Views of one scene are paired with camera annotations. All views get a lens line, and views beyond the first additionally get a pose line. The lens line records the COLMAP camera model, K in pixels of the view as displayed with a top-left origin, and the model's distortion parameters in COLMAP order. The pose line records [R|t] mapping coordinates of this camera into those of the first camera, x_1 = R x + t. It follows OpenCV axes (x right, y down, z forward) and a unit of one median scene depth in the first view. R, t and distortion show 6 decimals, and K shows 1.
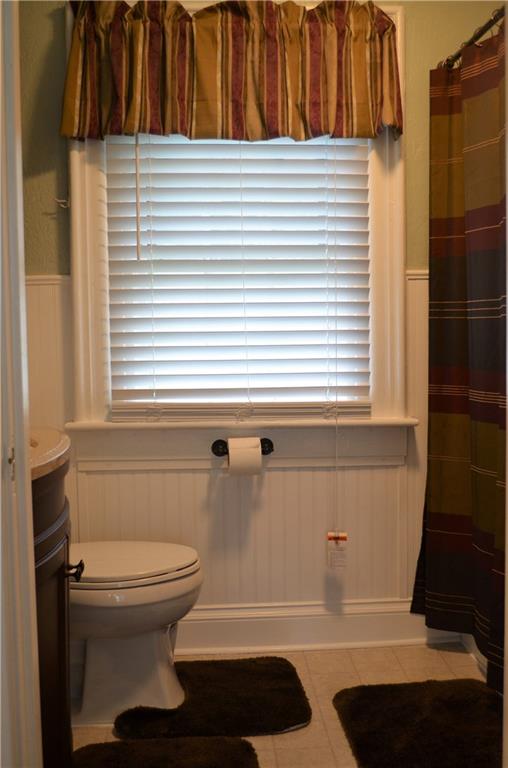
lens RADIAL K [[861.1, 0, 254.0], [0, 861.1, 384.0], [0, 0, 1]] dist [-0.019938, -0.013124]
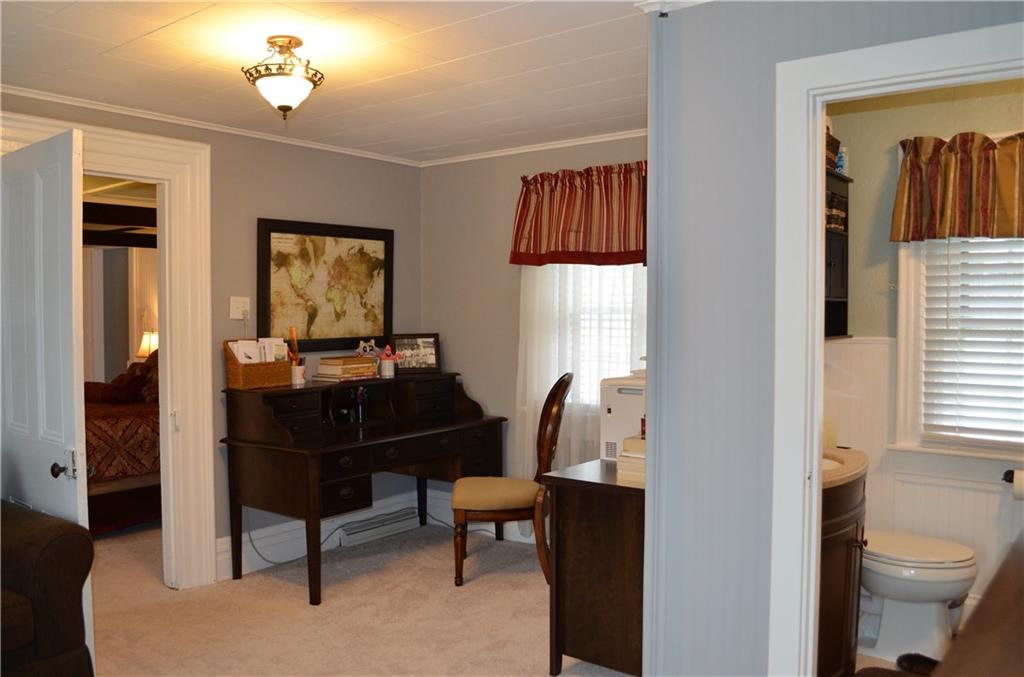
lens RADIAL K [[796.3, 0, 512.0], [0, 796.3, 338.5], [0, 0, 1]] dist [-0.073472, 0.005208]
pose [[0.742736, 0.023926, -0.669156, 0.176231], [-0.049158, 0.998613, -0.018858, -0.073732], [0.667777, 0.046901, 0.742882, -0.363048]]
